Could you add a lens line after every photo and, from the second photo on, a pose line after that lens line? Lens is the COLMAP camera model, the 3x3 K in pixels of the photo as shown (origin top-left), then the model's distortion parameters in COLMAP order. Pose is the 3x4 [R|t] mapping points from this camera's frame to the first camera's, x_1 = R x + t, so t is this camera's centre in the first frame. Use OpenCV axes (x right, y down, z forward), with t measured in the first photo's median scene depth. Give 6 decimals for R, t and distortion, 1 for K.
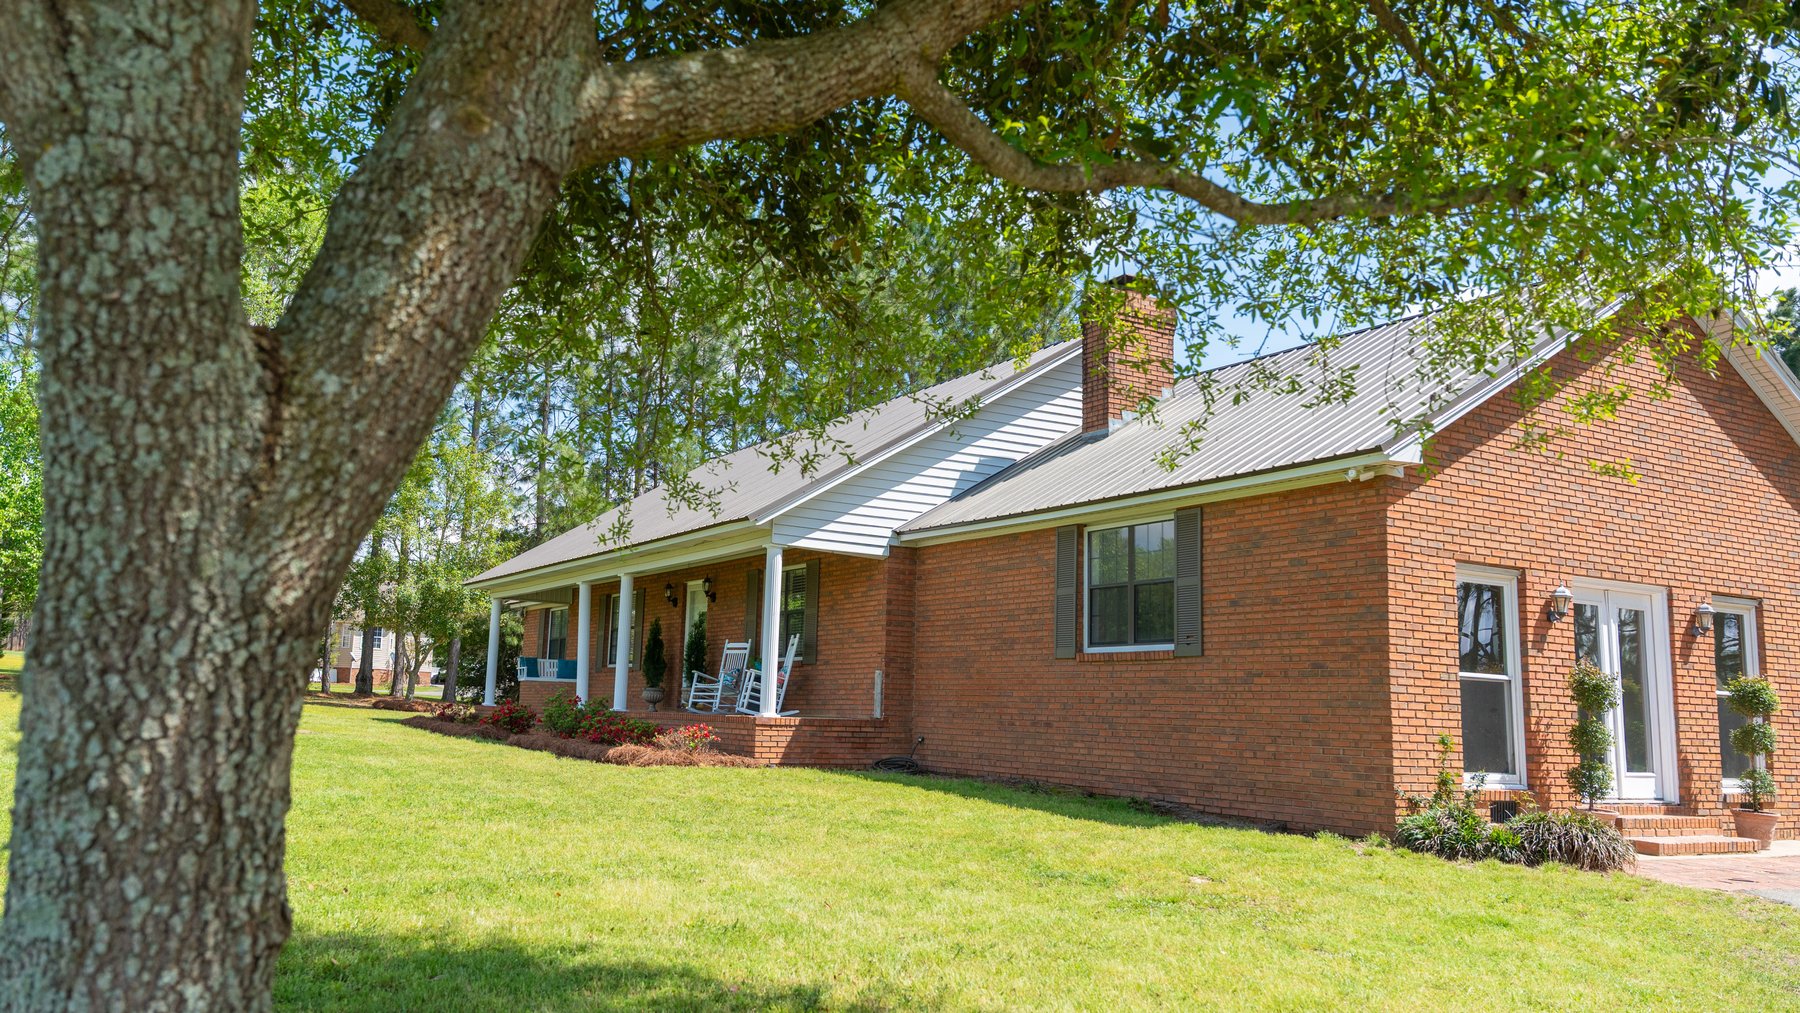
lens RADIAL K [[1385.1, 0, 771.2], [0, 1385.1, 508.6], [0, 0, 1]] dist [-0.002210, -0.007050]
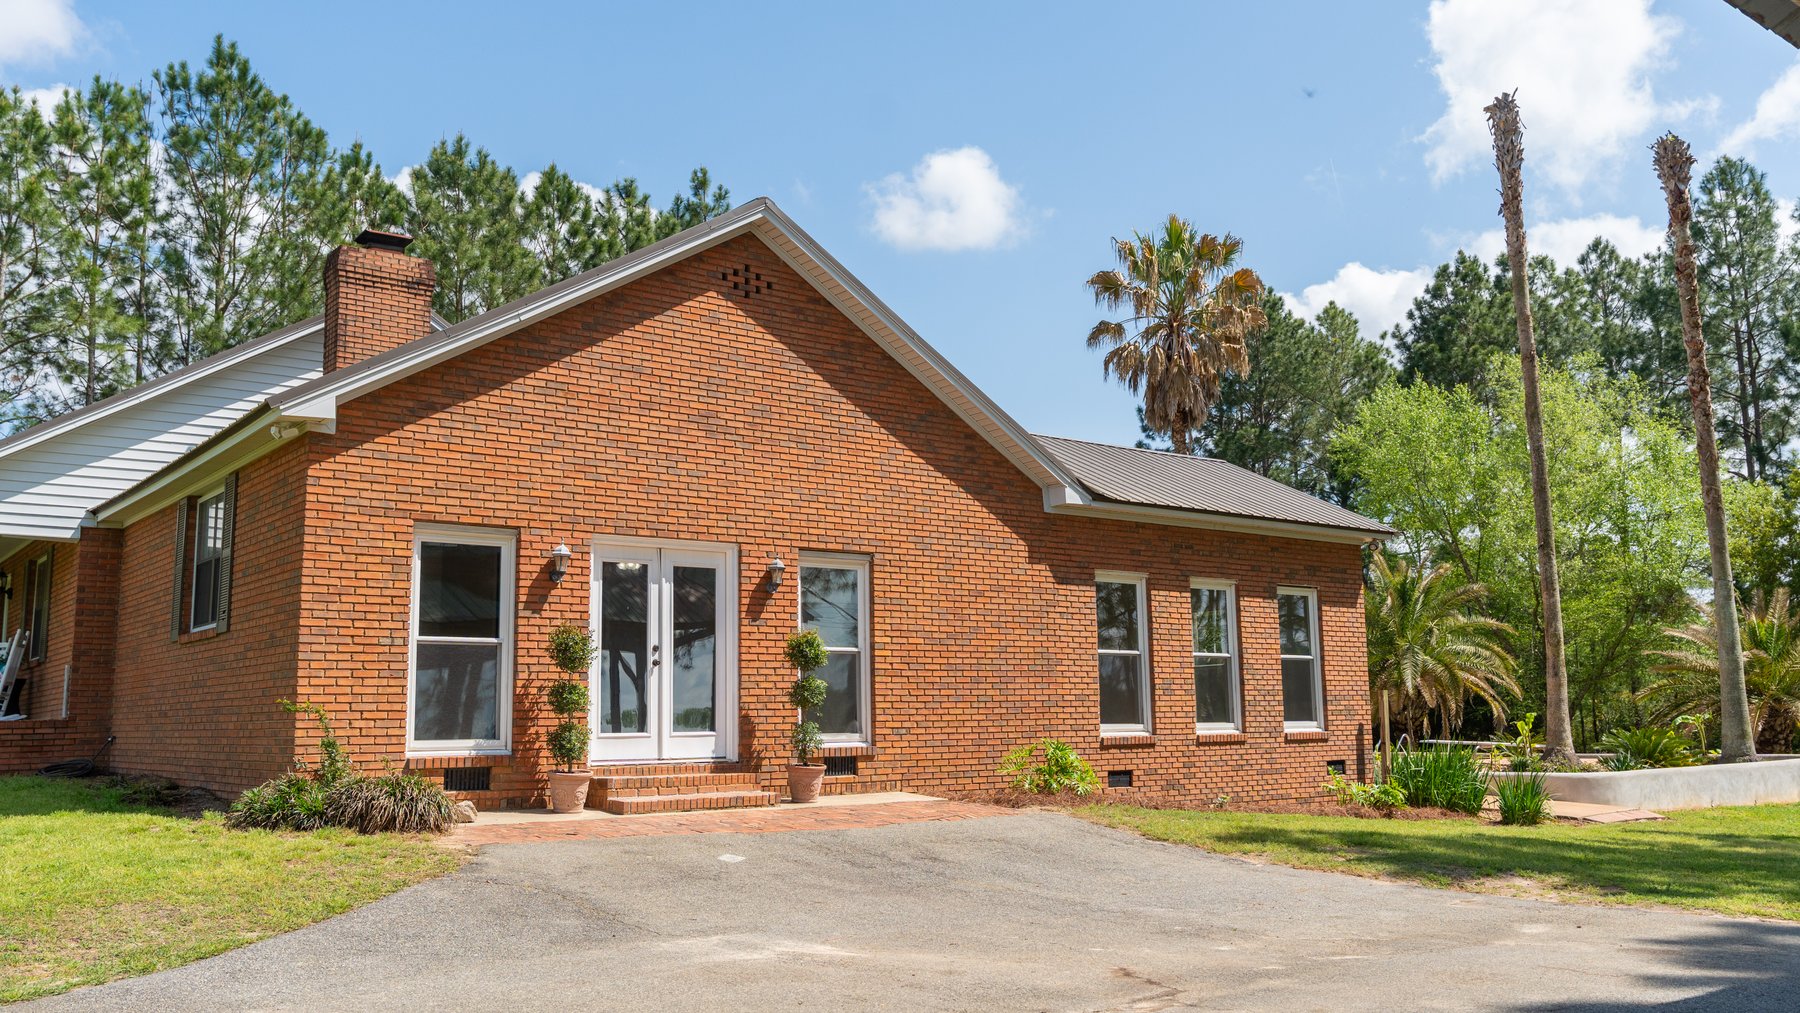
lens RADIAL K [[1476.9, 0, 894.7], [0, 1476.9, 512.5], [0, 0, 1]] dist [0.004531, -0.013040]
pose [[0.983583, -0.025689, 0.178617, 0.492068], [0.024328, 0.999656, 0.009806, 0.023231], [-0.178807, -0.005300, 0.983870, -0.051194]]
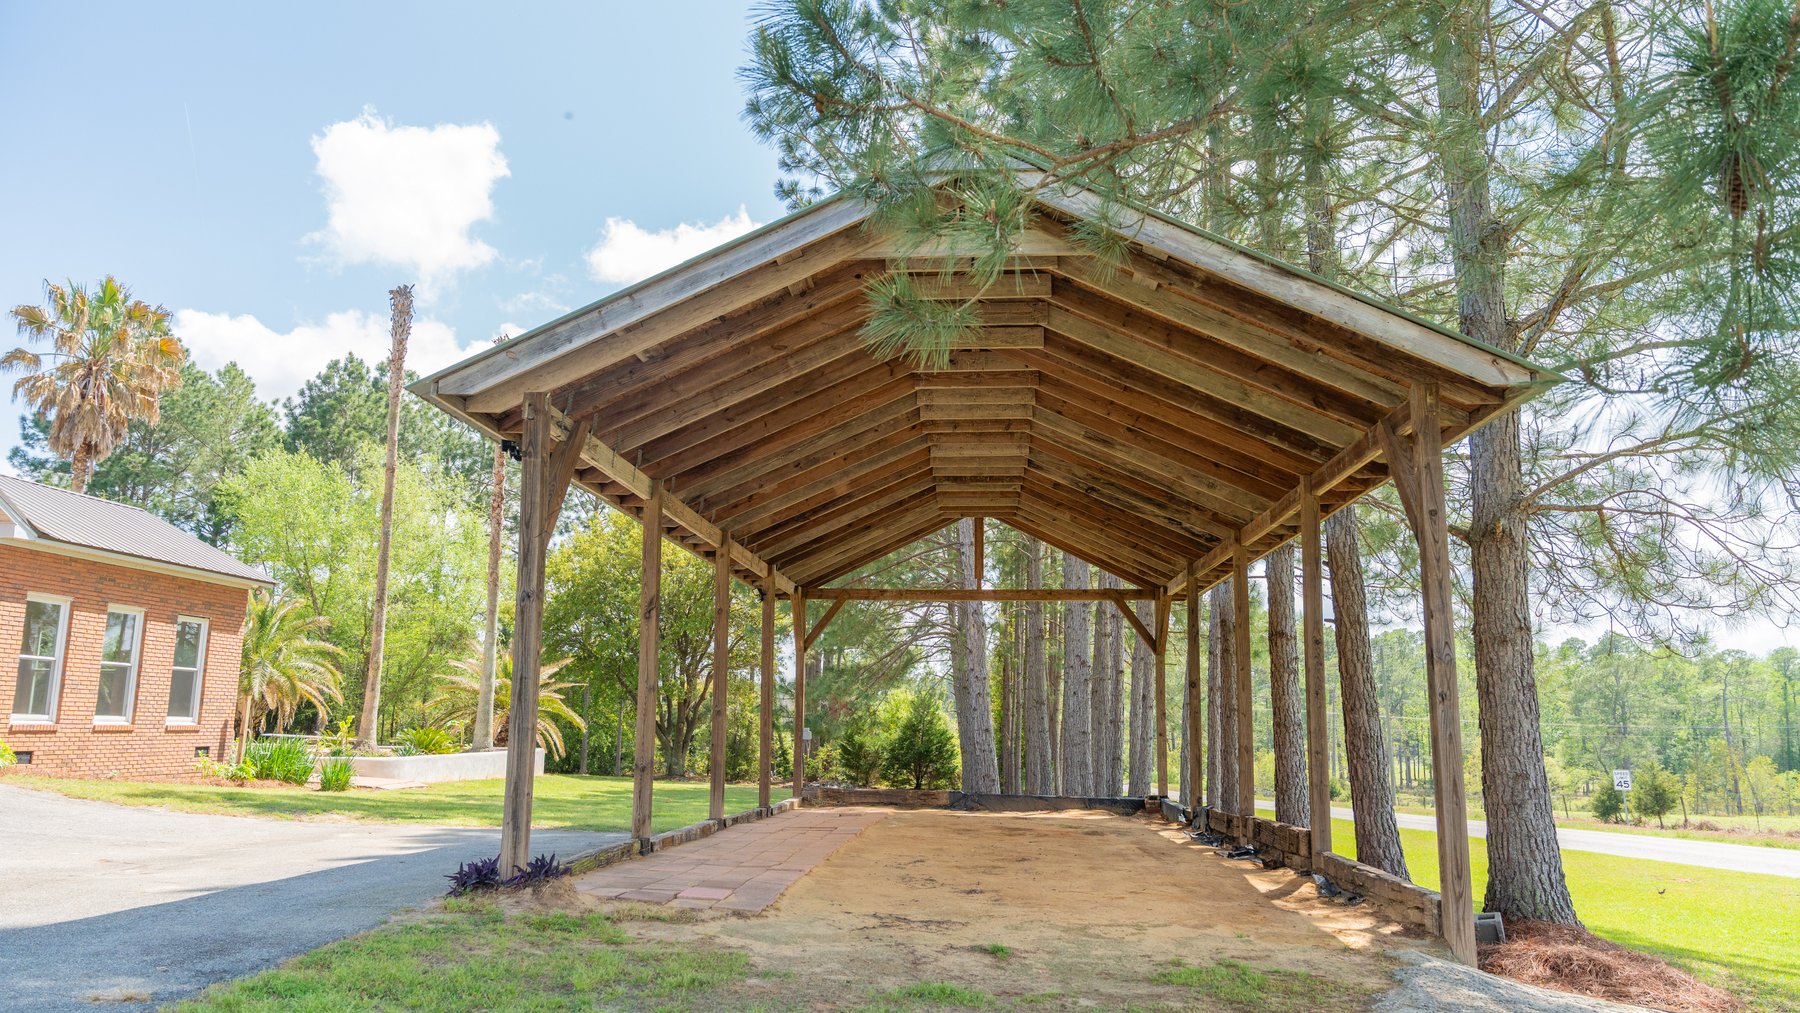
lens RADIAL K [[1197.8, 0, 907.3], [0, 1197.8, 514.1], [0, 0, 1]] dist [0.002628, -0.016549]
pose [[0.528719, 0.118223, 0.840524, 0.320402], [-0.119177, 0.990783, -0.064391, -0.017612], [-0.840389, -0.066126, 0.537935, -0.287878]]
